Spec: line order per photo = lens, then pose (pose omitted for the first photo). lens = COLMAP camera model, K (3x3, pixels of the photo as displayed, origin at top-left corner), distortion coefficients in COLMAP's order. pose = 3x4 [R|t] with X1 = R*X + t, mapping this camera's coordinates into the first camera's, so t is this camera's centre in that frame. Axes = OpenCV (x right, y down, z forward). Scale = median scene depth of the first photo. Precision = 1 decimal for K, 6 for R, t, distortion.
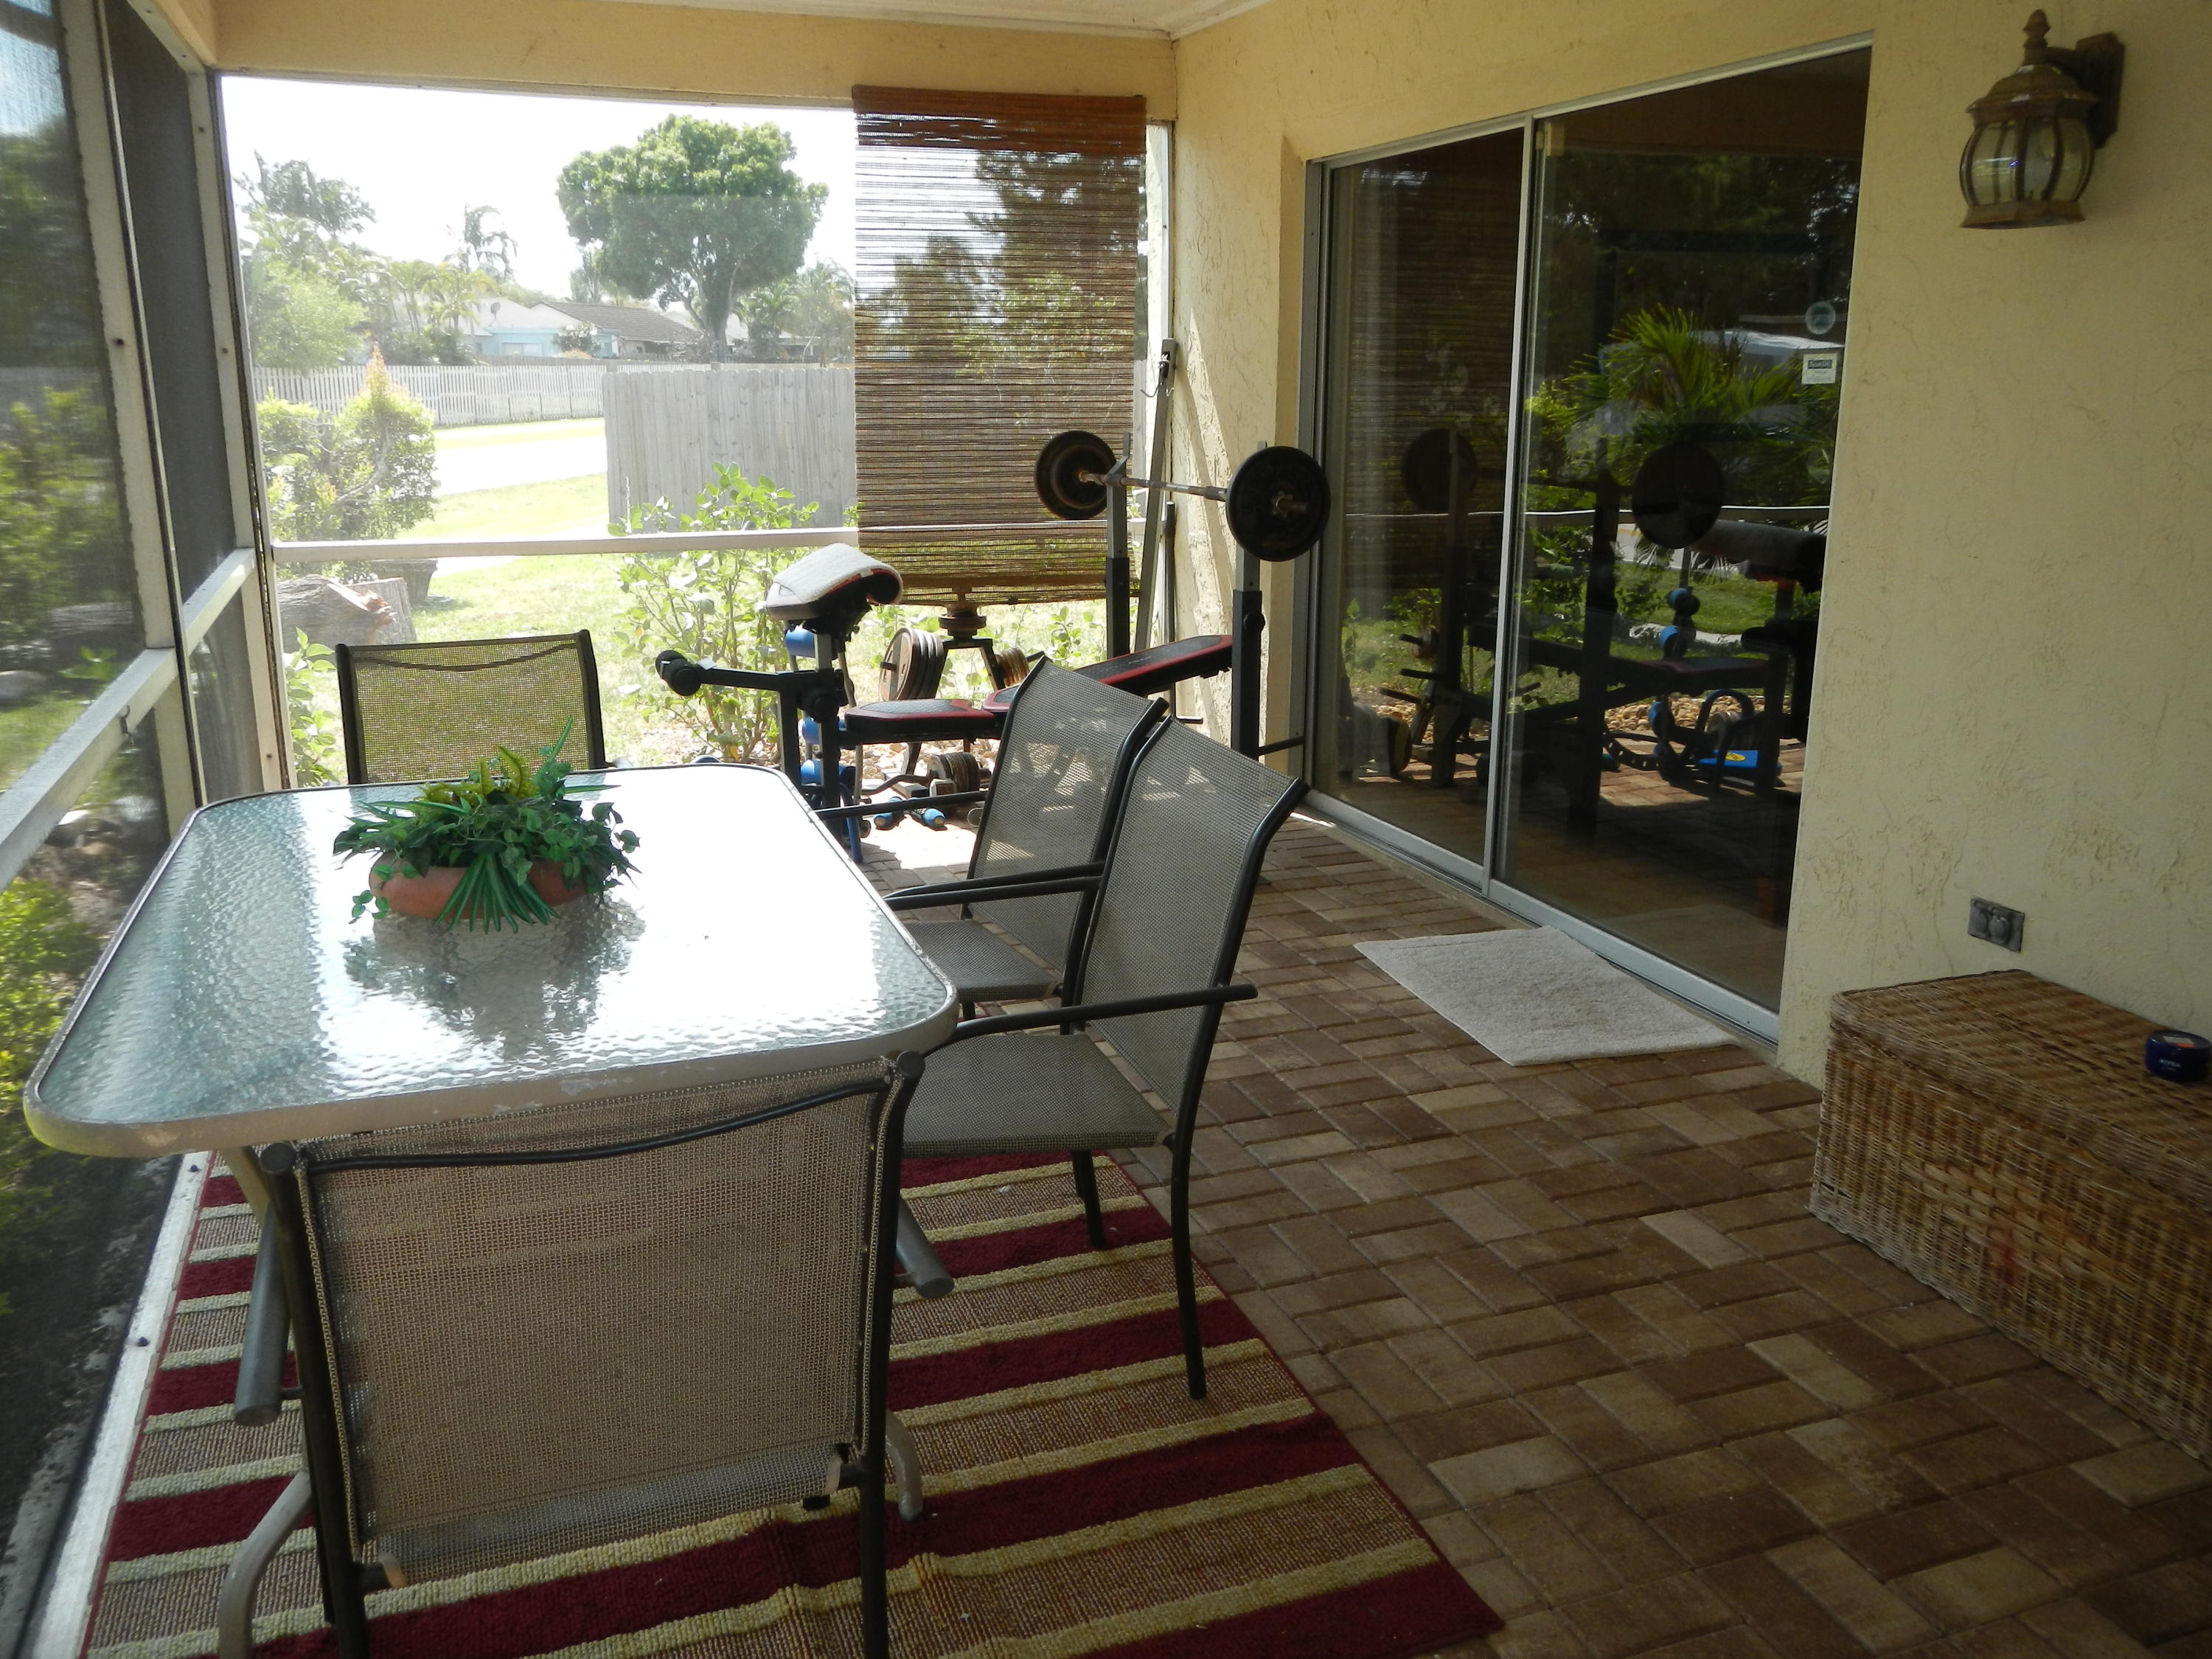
lens RADIAL K [[1827.7, 0, 1097.9], [0, 1827.7, 835.1], [0, 0, 1]] dist [0.008430, -0.024882]
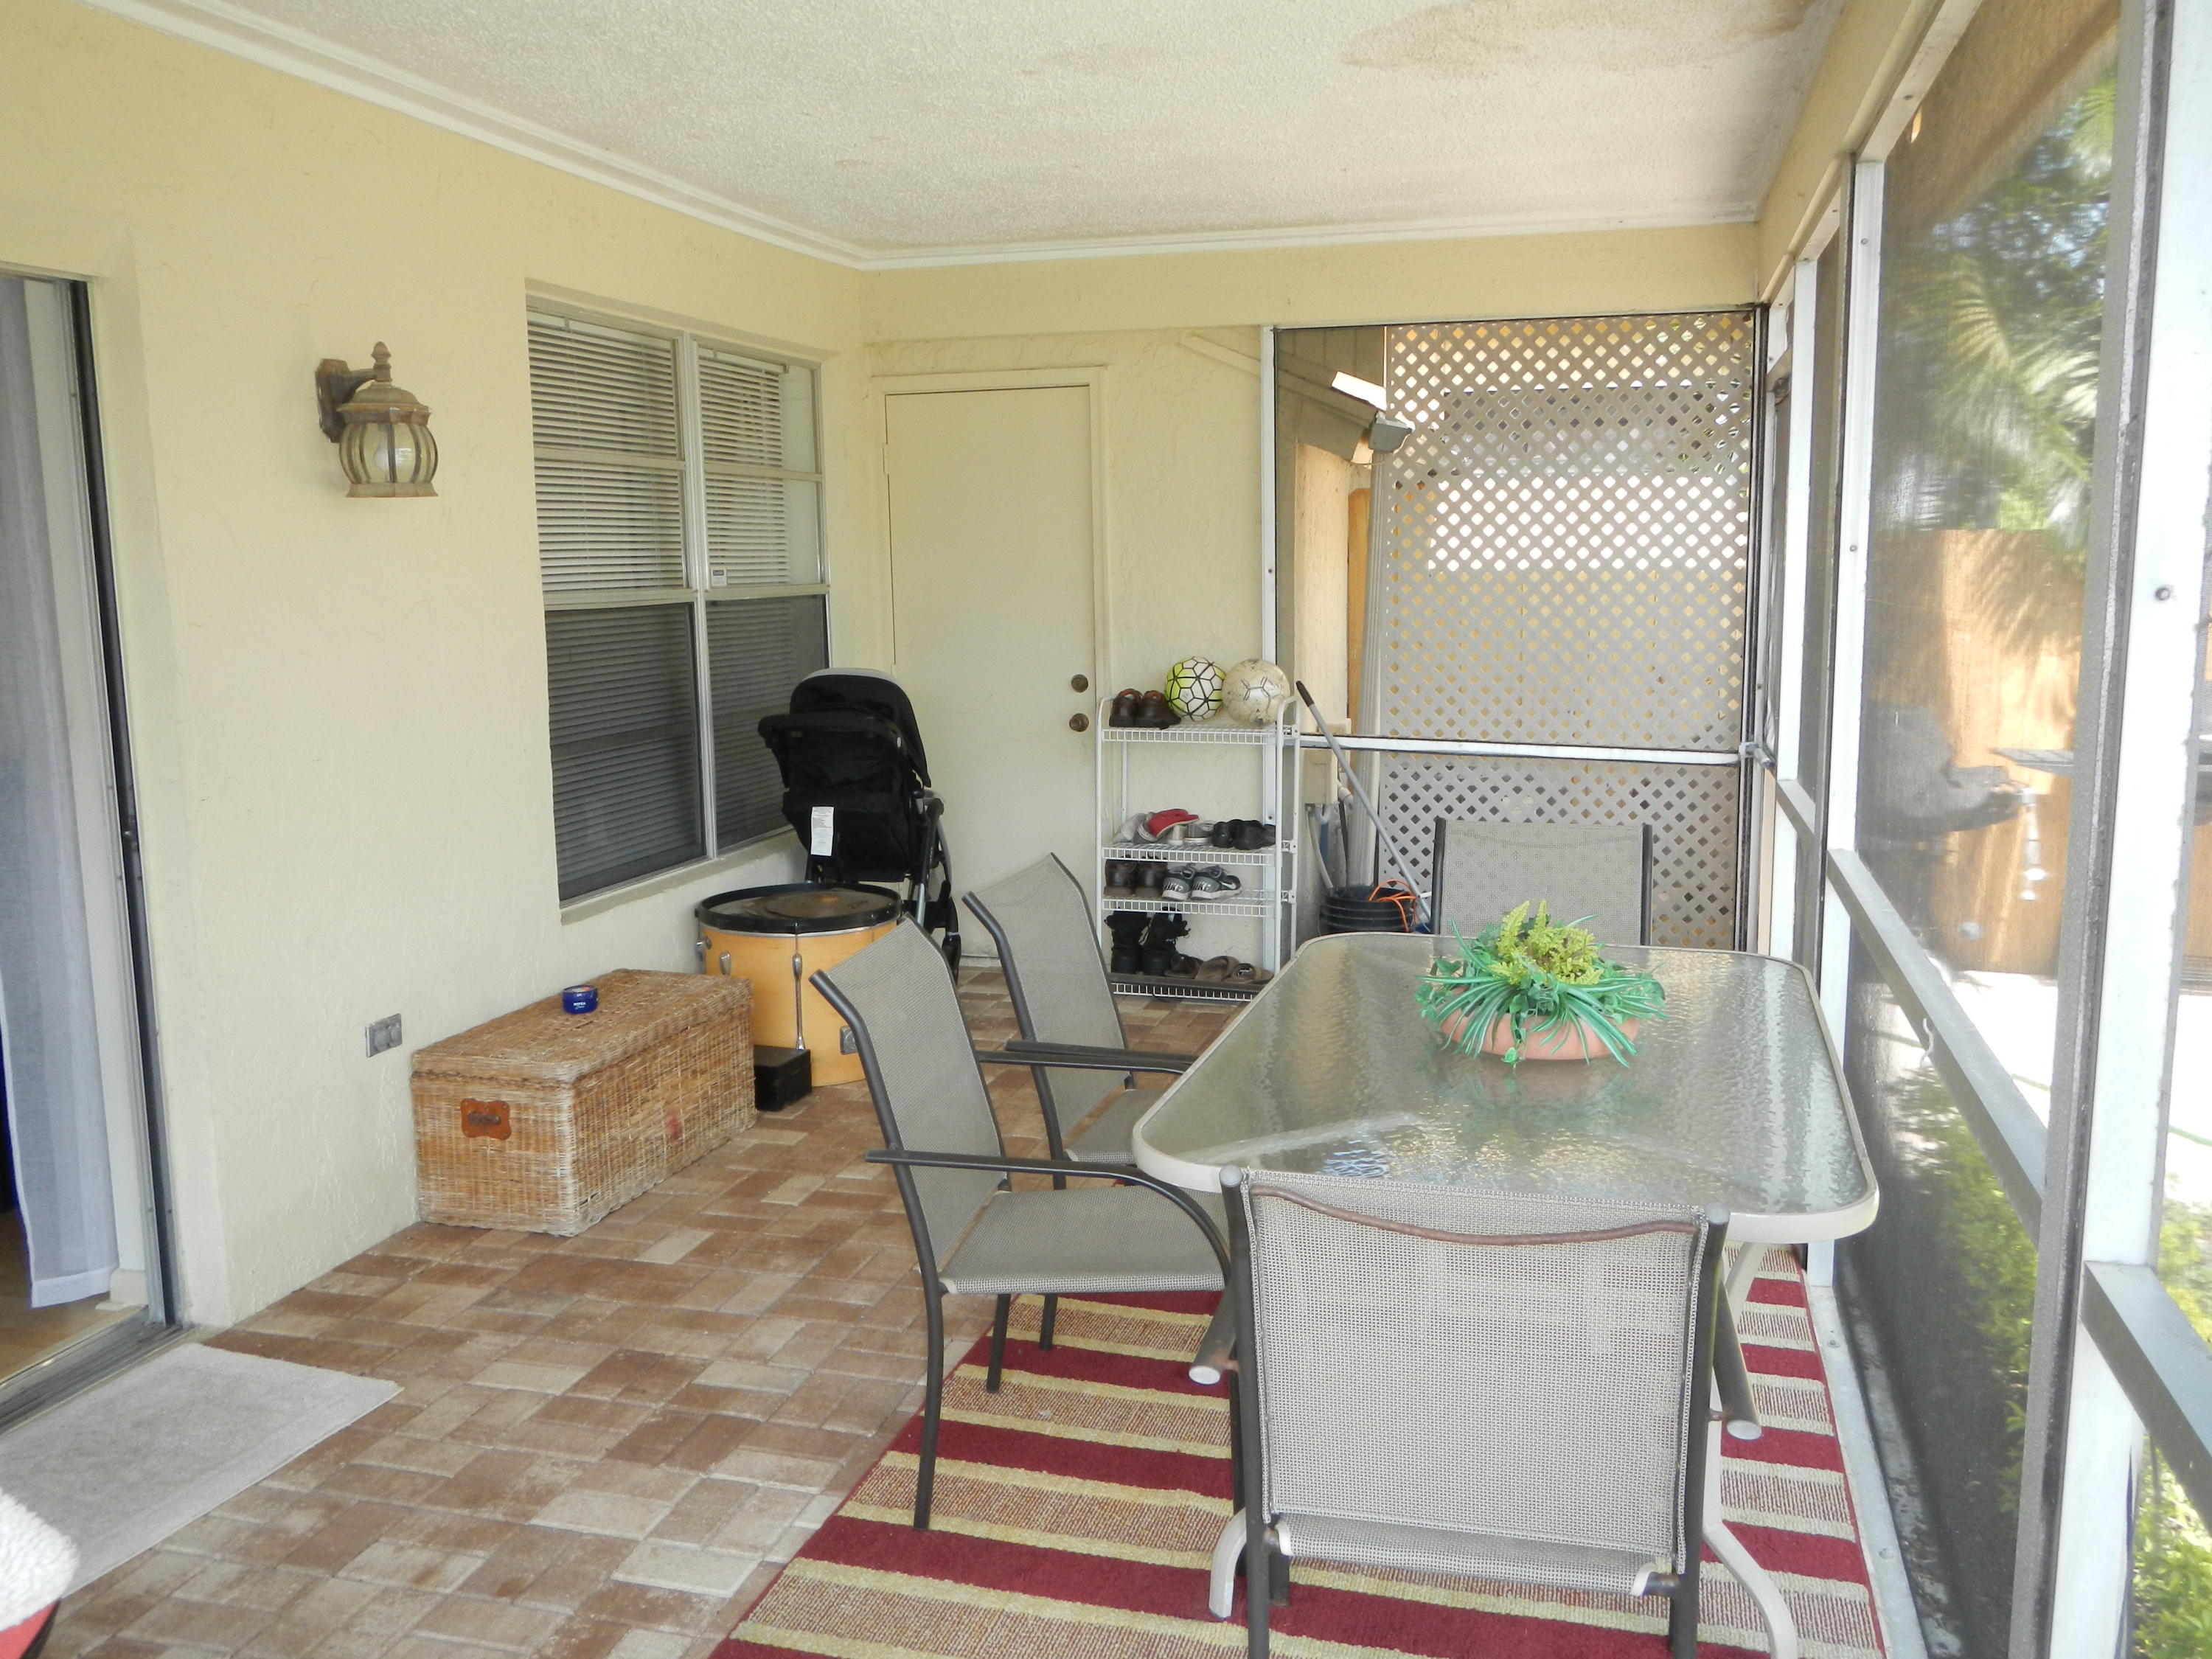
lens RADIAL K [[1827.7, 0, 1098.4], [0, 1827.7, 822.2], [0, 0, 1]] dist [0.008430, -0.024882]
pose [[-0.795305, -0.087630, 0.599842, -0.657404], [0.165663, 0.920415, 0.354108, -0.462201], [-0.583134, 0.380996, -0.717494, 1.602647]]
